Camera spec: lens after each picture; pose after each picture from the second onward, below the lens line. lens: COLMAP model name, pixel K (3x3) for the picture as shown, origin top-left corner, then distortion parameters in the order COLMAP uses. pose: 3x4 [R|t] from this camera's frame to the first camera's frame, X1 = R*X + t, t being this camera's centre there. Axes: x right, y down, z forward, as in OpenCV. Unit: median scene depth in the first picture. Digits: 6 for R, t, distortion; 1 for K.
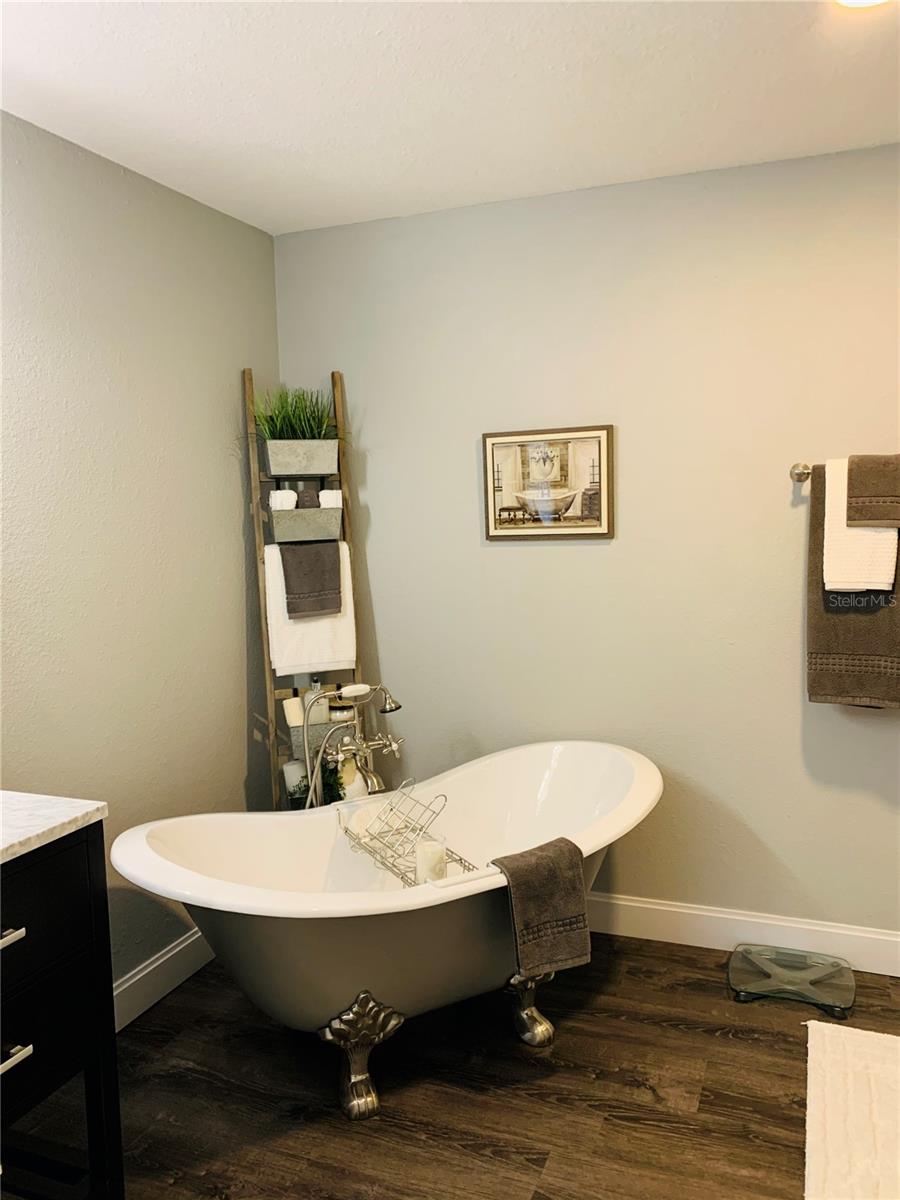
lens RADIAL K [[917.6, 0, 444.1], [0, 917.6, 597.5], [0, 0, 1]] dist [0.031900, -0.031199]
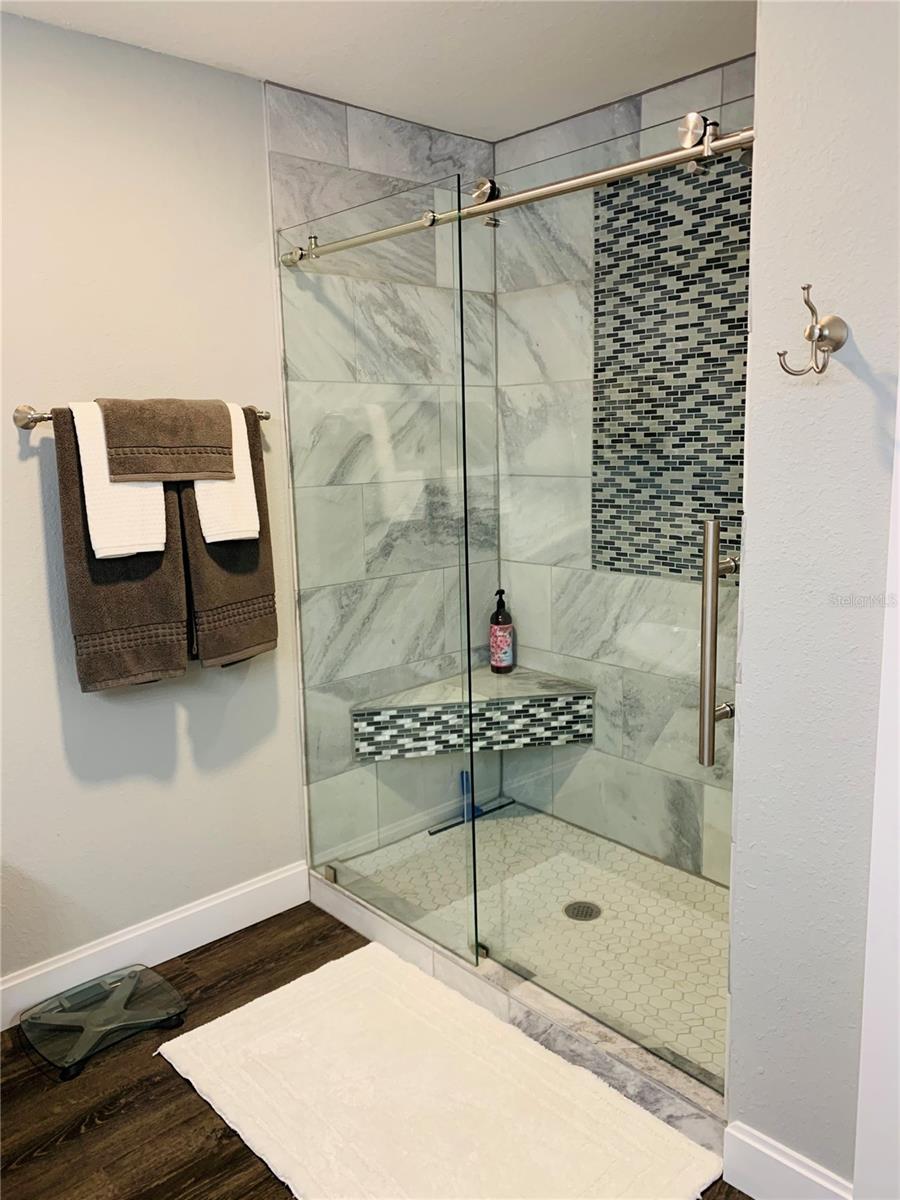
lens RADIAL K [[917.6, 0, 451.2], [0, 917.6, 593.7], [0, 0, 1]] dist [0.031900, -0.031199]
pose [[0.419796, -0.142549, 0.896354, -0.117386], [0.106036, 0.988529, 0.107547, -0.018070], [-0.901403, 0.049898, 0.430096, 0.192483]]
